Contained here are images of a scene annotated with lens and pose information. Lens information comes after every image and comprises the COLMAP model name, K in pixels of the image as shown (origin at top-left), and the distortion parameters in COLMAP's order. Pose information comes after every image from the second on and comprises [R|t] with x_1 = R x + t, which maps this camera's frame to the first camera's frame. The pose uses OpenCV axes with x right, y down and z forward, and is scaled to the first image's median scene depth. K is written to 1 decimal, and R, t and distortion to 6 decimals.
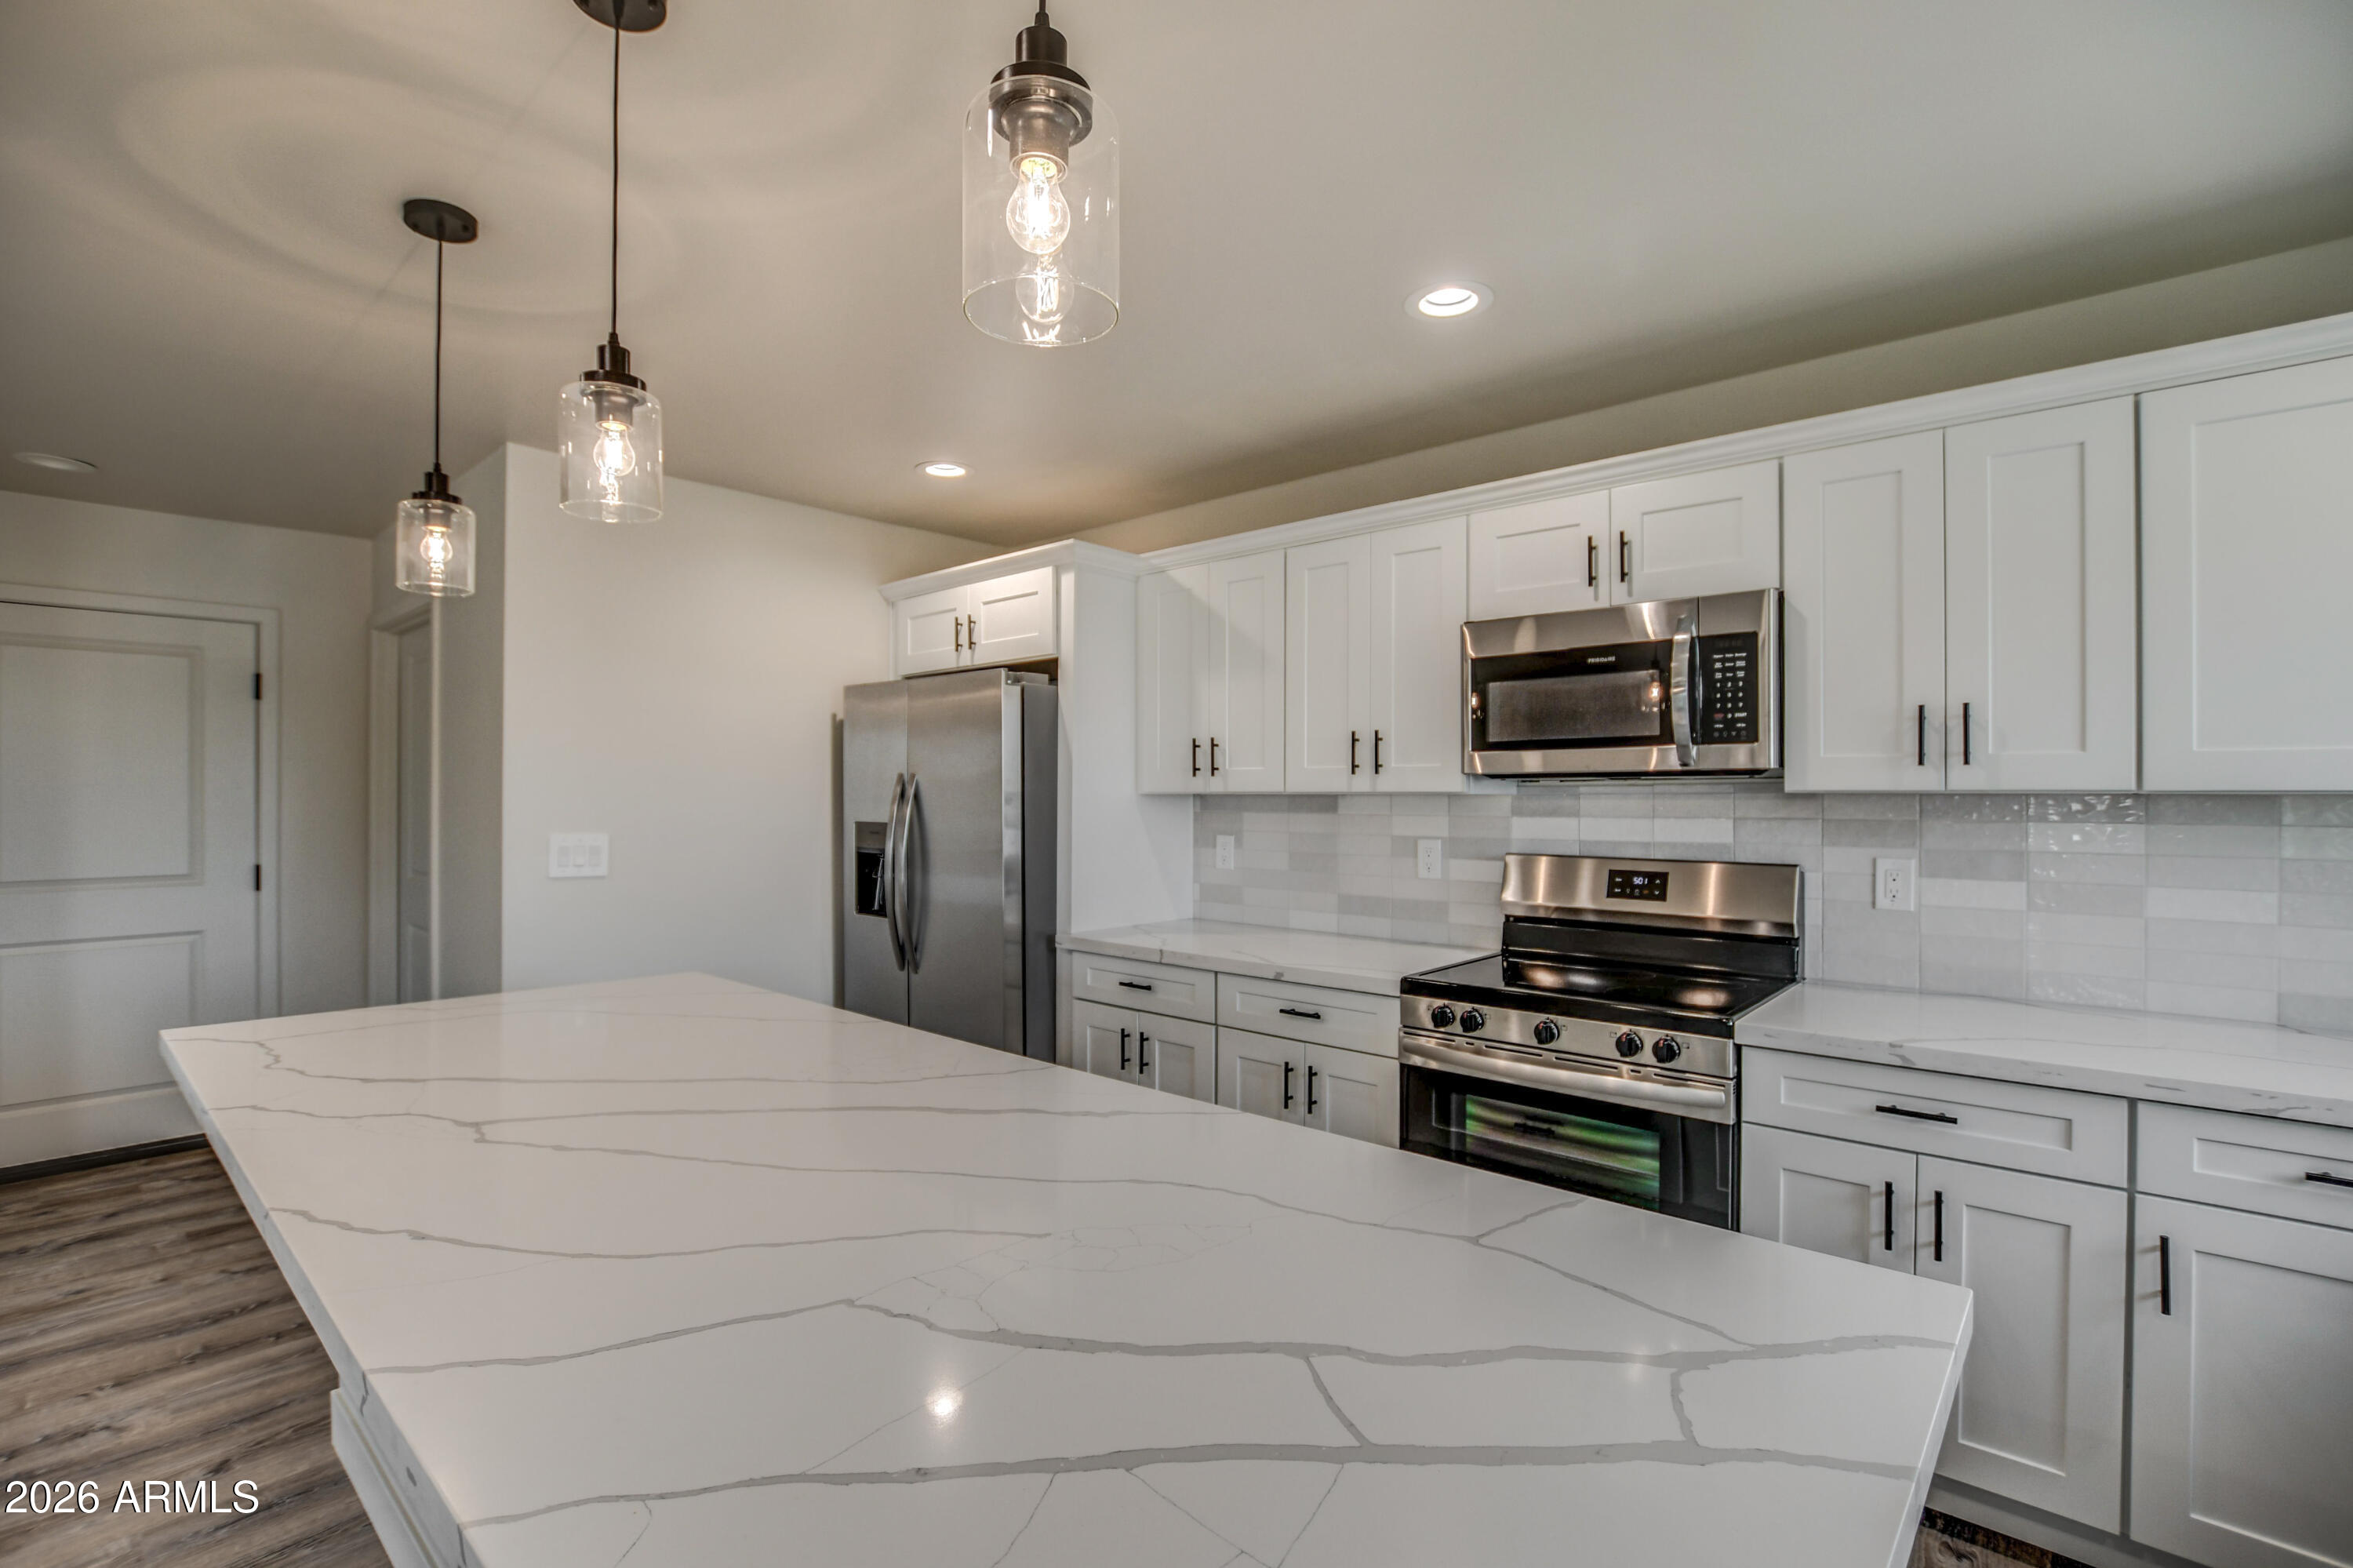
lens RADIAL K [[1053.9, 0, 1166.2], [0, 1053.9, 782.7], [0, 0, 1]] dist [-0.029846, 0.001216]
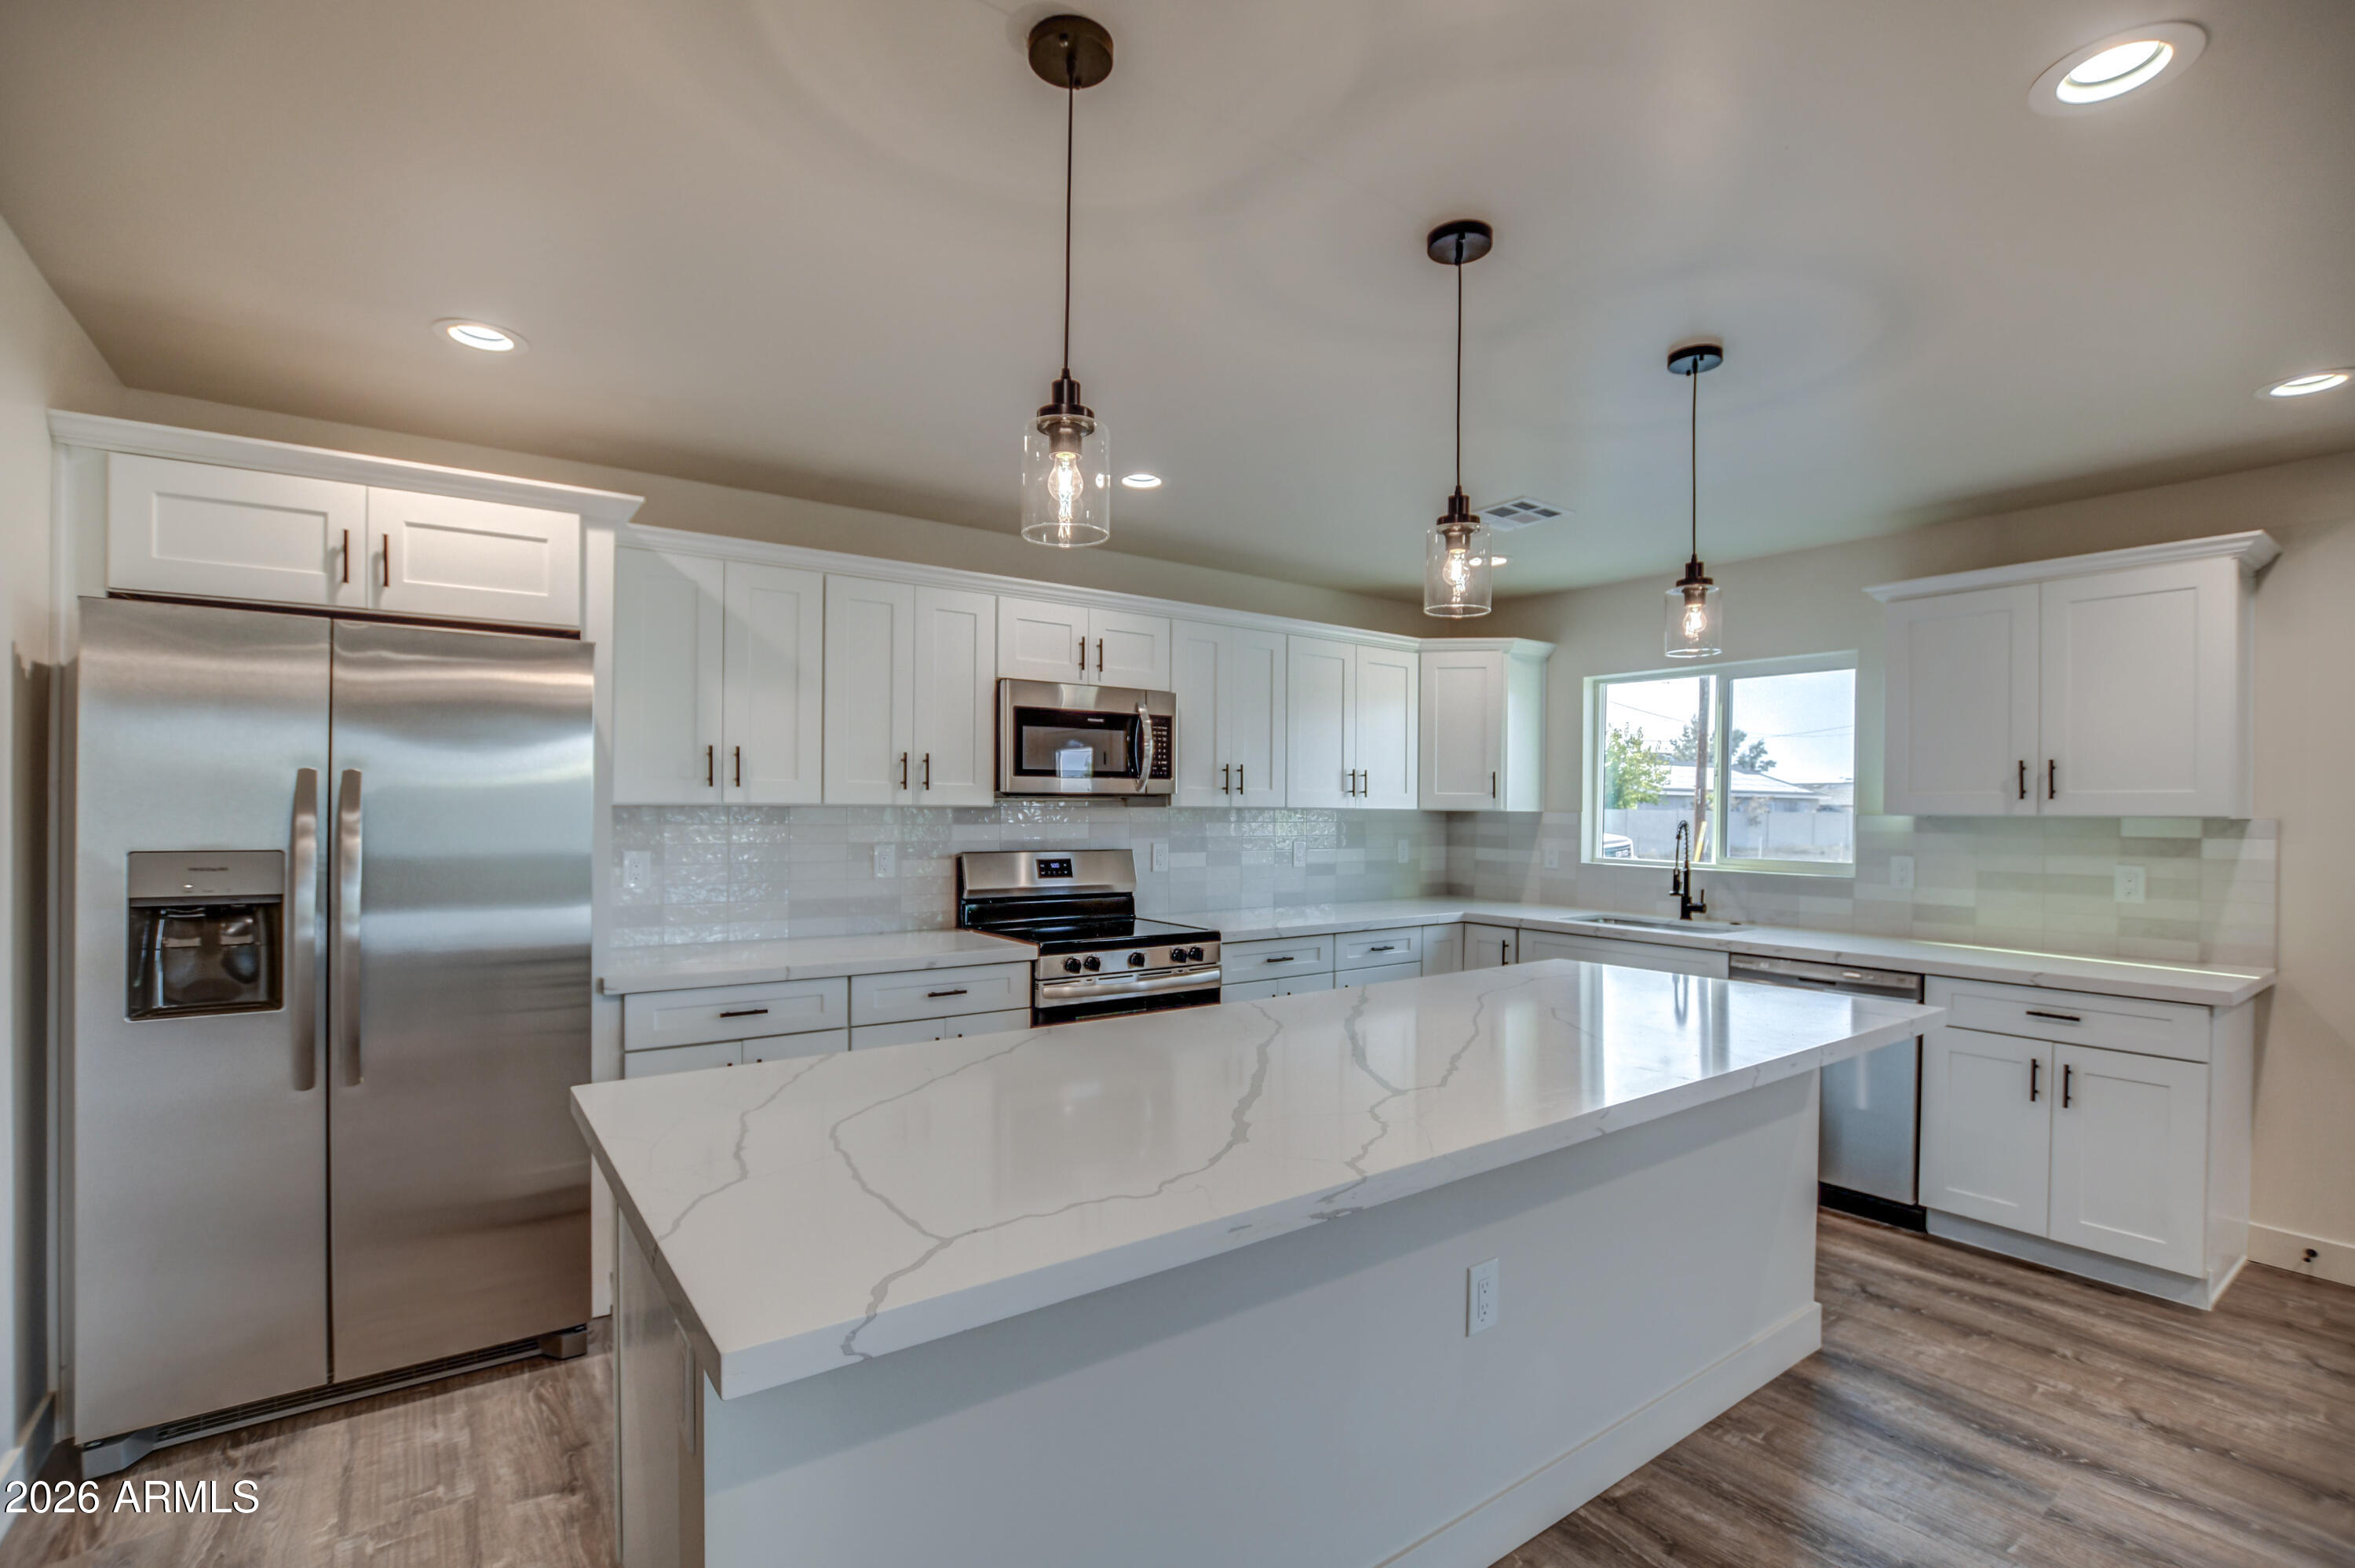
lens RADIAL K [[1054.6, 0, 1145.7], [0, 1054.6, 793.3], [0, 0, 1]] dist [-0.029846, 0.001216]
pose [[0.235209, 0.014968, 0.971830, -0.872900], [-0.017306, 0.999787, -0.011210, 0.004414], [-0.971791, -0.014182, 0.235418, 0.458789]]
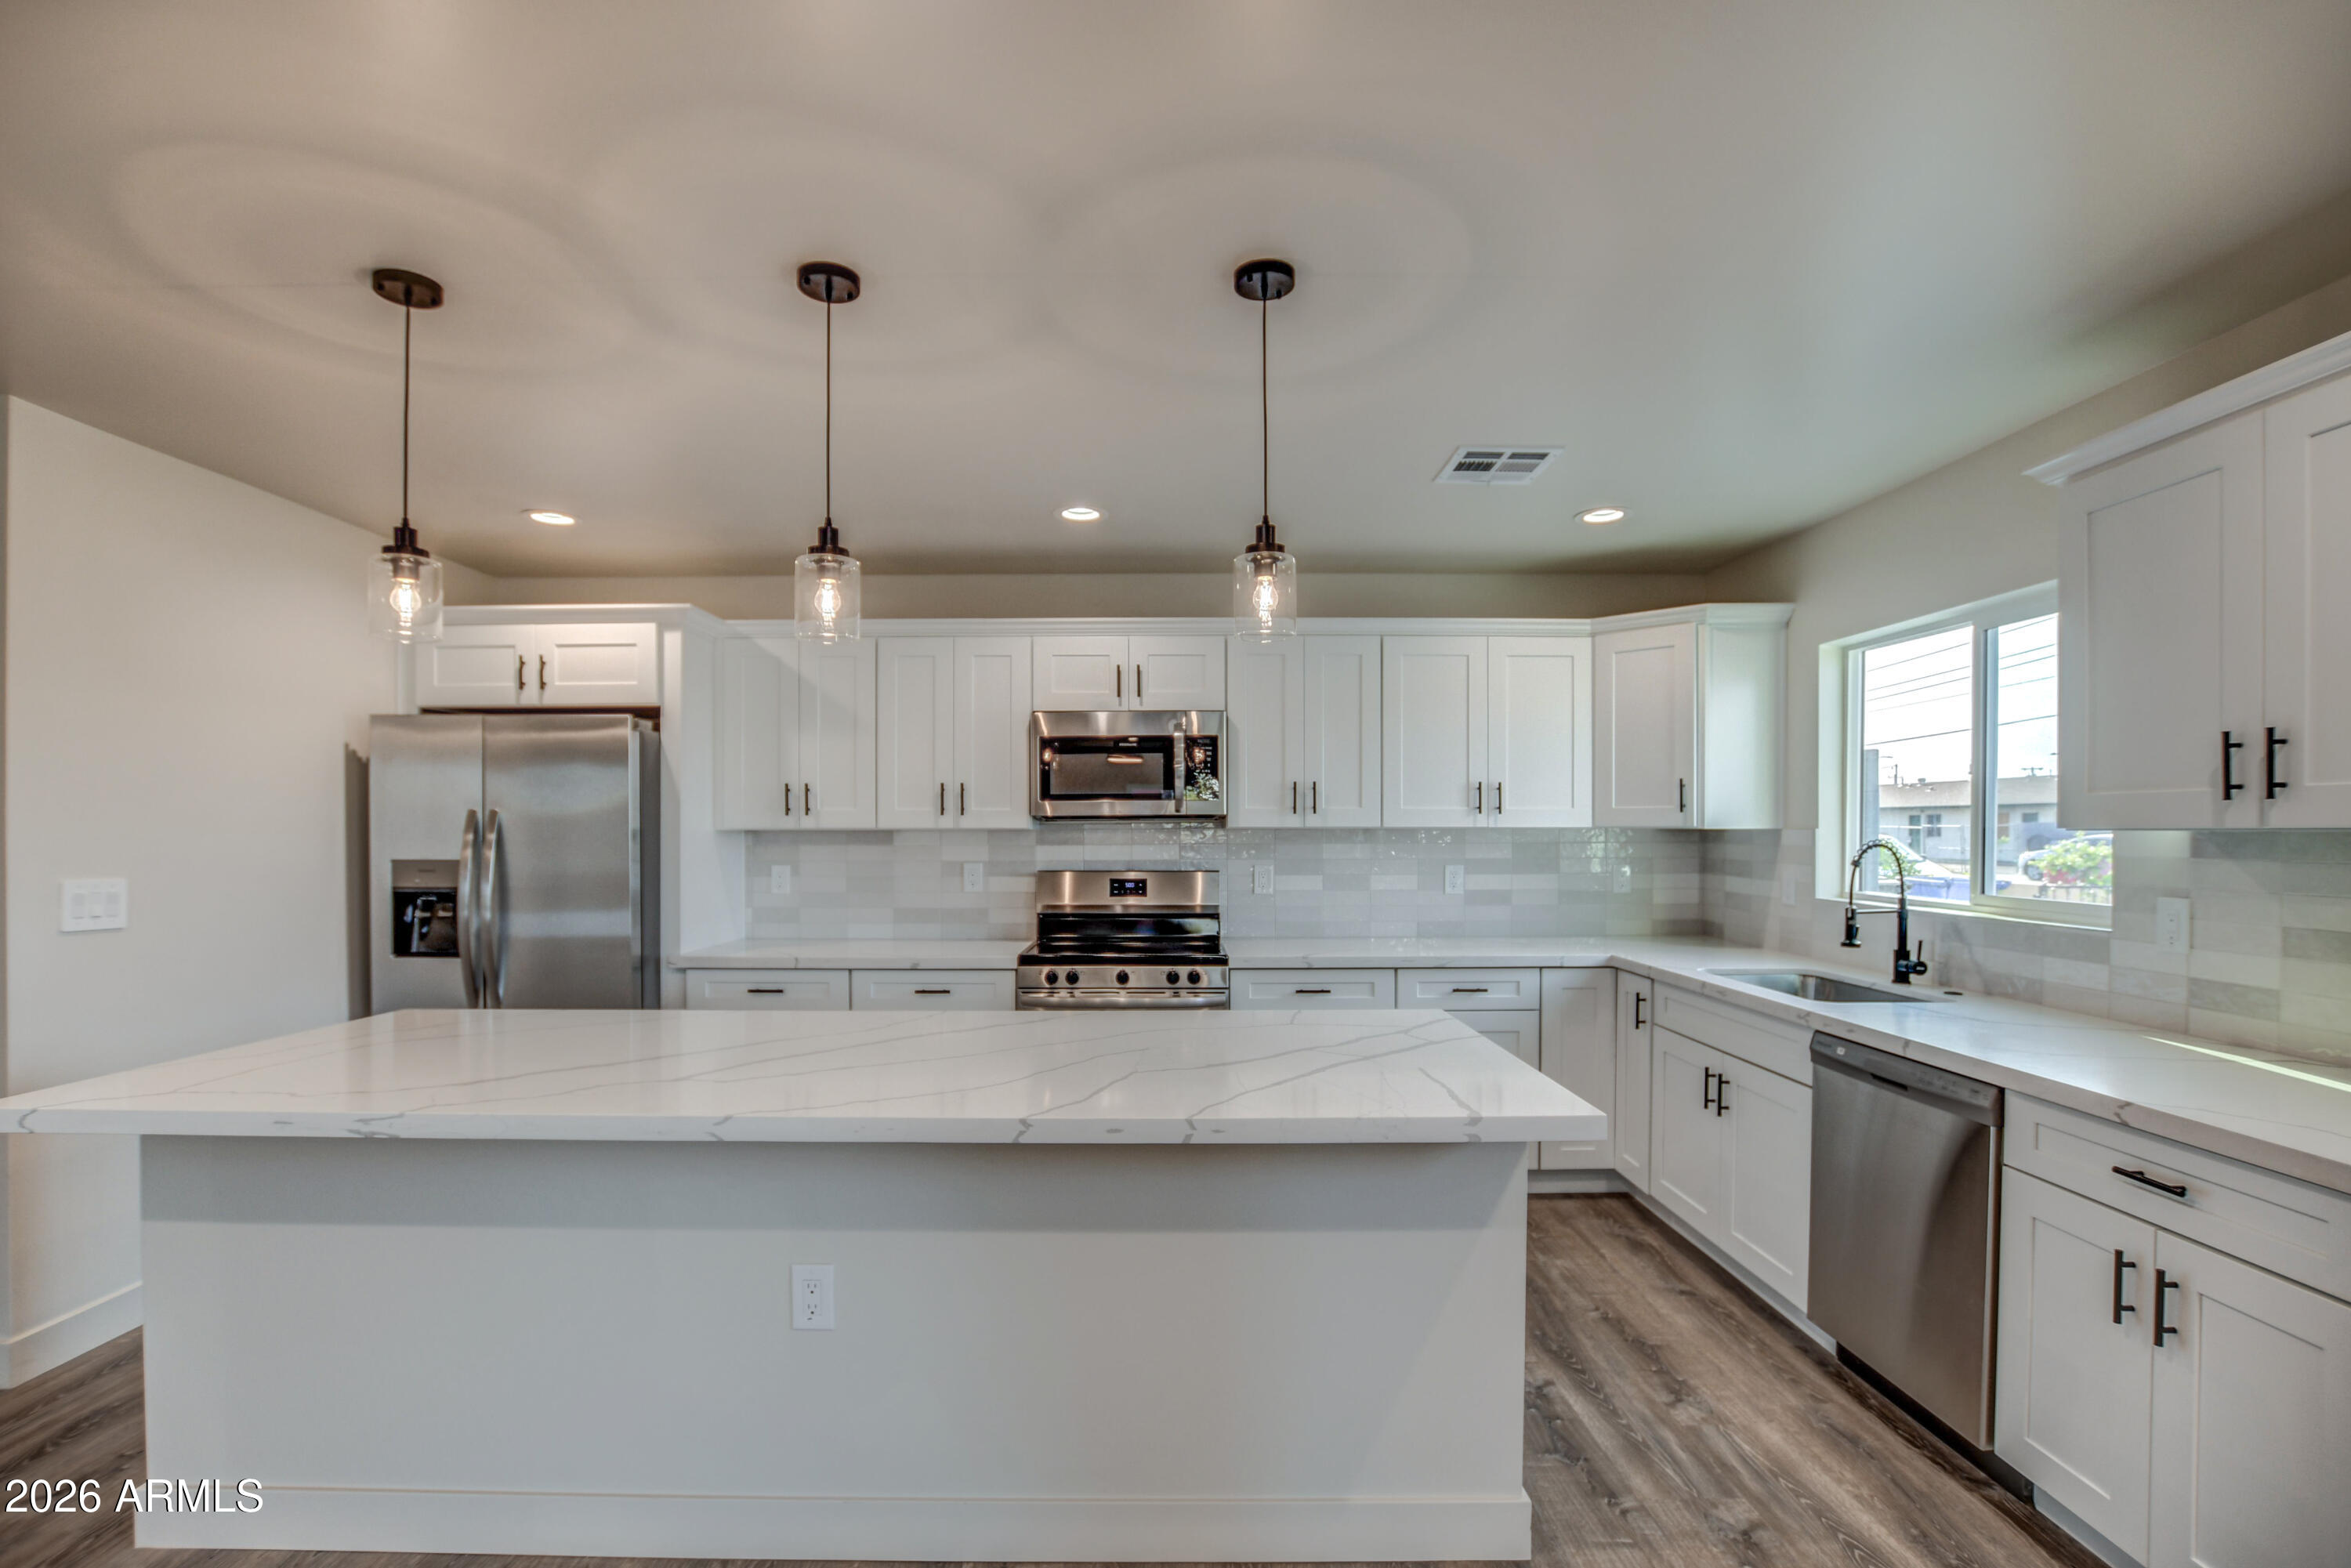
lens RADIAL K [[1053.0, 0, 1136.5], [0, 1053.0, 825.5], [0, 0, 1]] dist [-0.029846, 0.001216]
pose [[0.755506, 0.001198, 0.655141, -0.507509], [-0.004674, 0.999983, 0.003562, -0.000922], [-0.655126, -0.005754, 0.755498, -0.176538]]
